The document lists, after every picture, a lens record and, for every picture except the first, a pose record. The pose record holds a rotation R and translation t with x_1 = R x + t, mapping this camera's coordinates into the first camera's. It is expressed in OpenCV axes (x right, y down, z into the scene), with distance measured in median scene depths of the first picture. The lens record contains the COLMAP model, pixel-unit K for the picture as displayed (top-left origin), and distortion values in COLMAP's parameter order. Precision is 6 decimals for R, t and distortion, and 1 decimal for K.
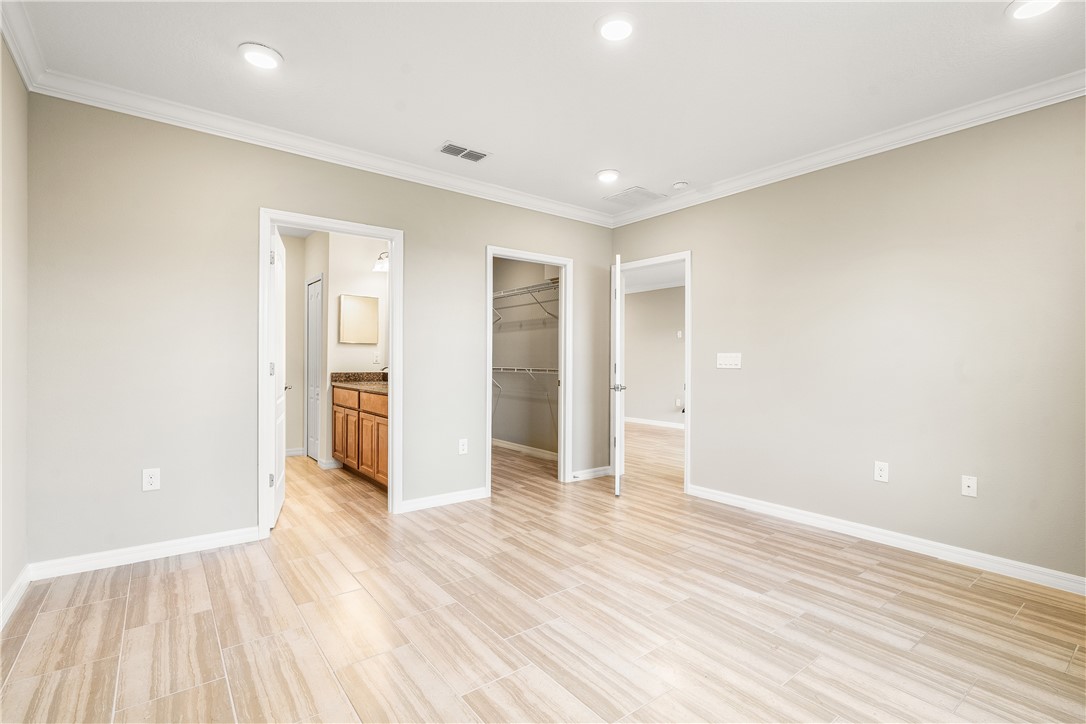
lens RADIAL K [[499.8, 0, 538.6], [0, 499.8, 365.4], [0, 0, 1]] dist [0.000691, 0.000250]
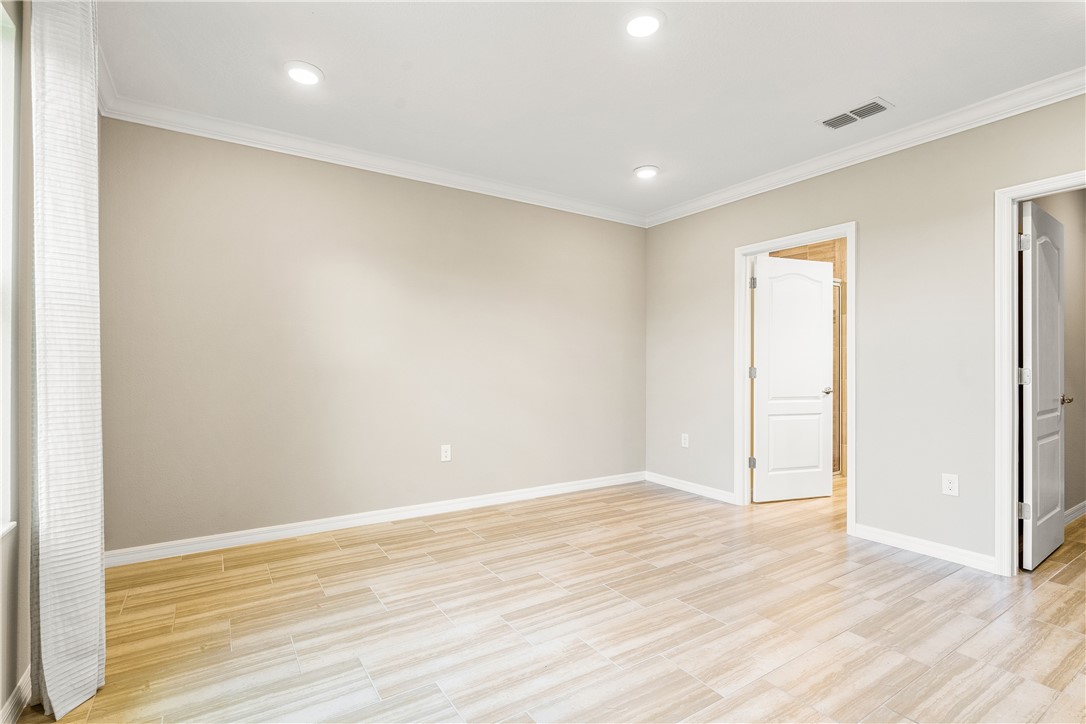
lens RADIAL K [[514.3, 0, 557.1], [0, 514.3, 361.4], [0, 0, 1]] dist [0.001147, 0.000396]
pose [[-0.056793, -0.016424, -0.998251, 0.987921], [-0.011783, 0.999806, -0.015780, 0.007493], [0.998316, 0.010866, -0.056976, 0.758990]]
